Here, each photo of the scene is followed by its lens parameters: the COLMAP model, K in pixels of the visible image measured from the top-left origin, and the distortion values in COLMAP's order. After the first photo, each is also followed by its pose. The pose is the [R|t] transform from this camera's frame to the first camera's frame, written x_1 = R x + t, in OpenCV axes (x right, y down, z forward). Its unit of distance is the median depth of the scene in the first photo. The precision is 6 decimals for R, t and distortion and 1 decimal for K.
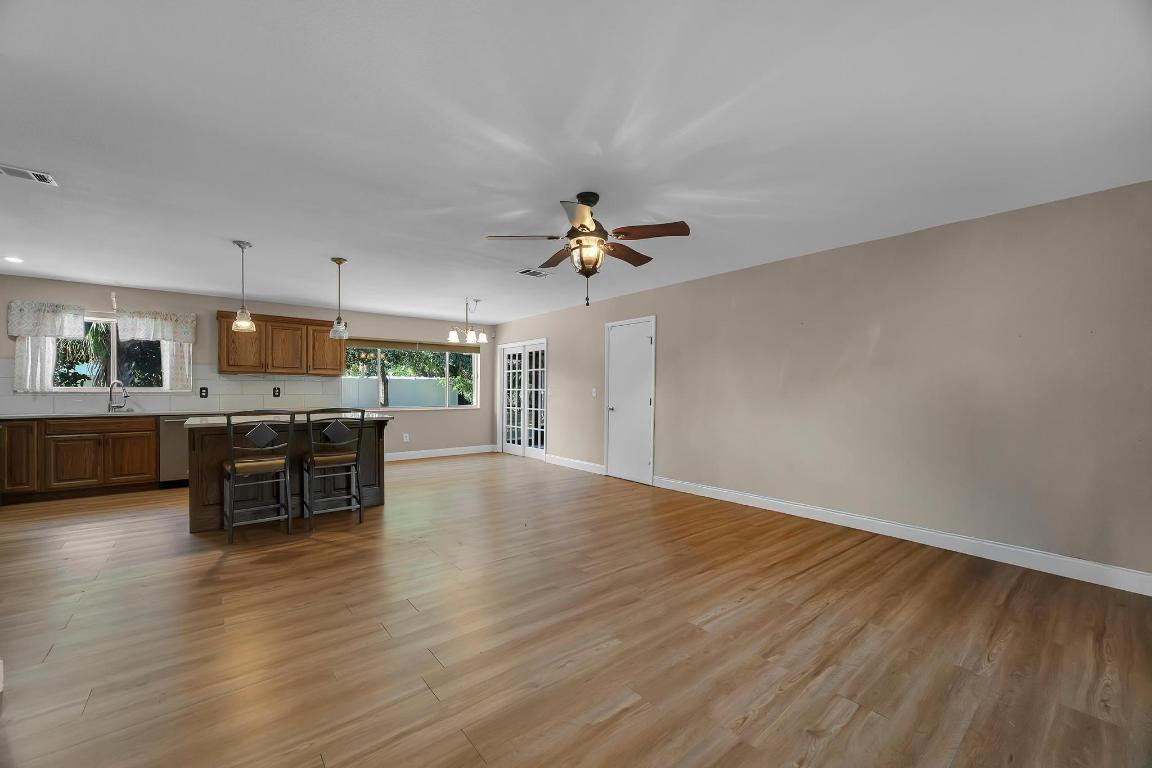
lens RADIAL K [[451.9, 0, 573.2], [0, 451.9, 394.4], [0, 0, 1]] dist [-0.005852, 0.000011]
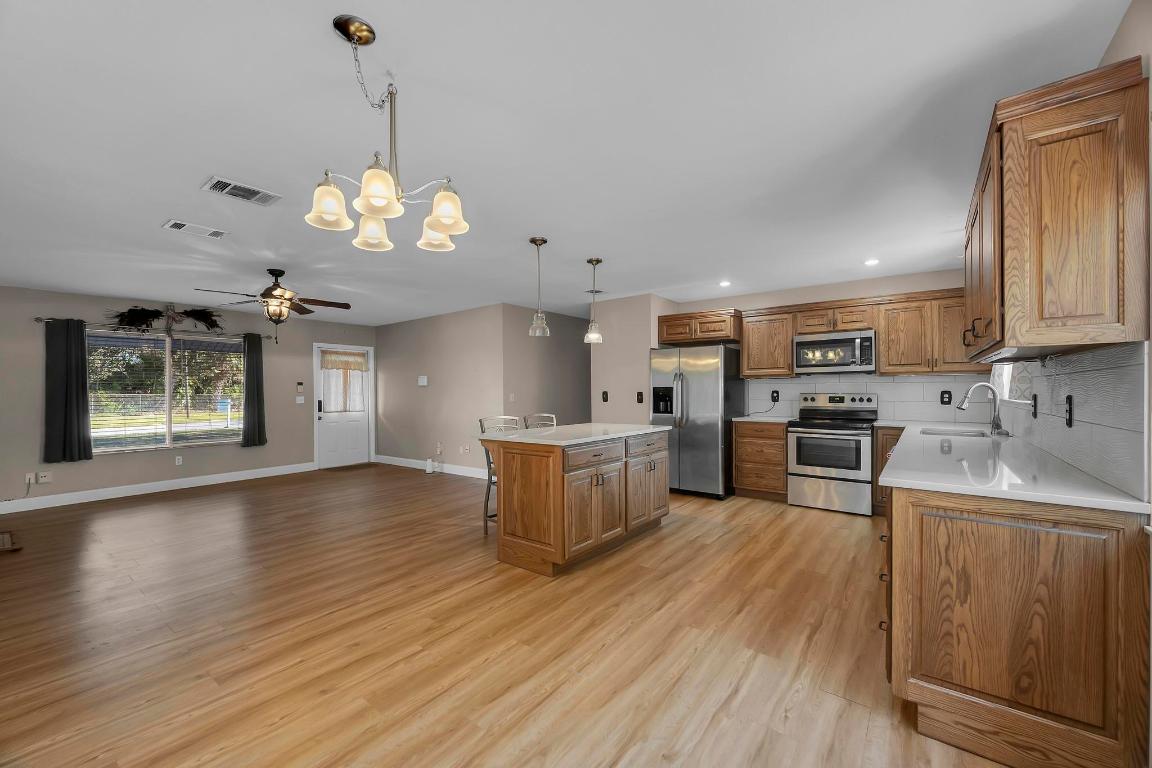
lens RADIAL K [[458.2, 0, 573.4], [0, 458.2, 392.5], [0, 0, 1]] dist [-0.002257, -0.000242]
pose [[-0.973763, 0.006498, -0.227473, -0.328551], [0.004001, 0.999927, 0.011434, -0.027440], [0.227531, 0.010224, -0.973717, 1.530578]]
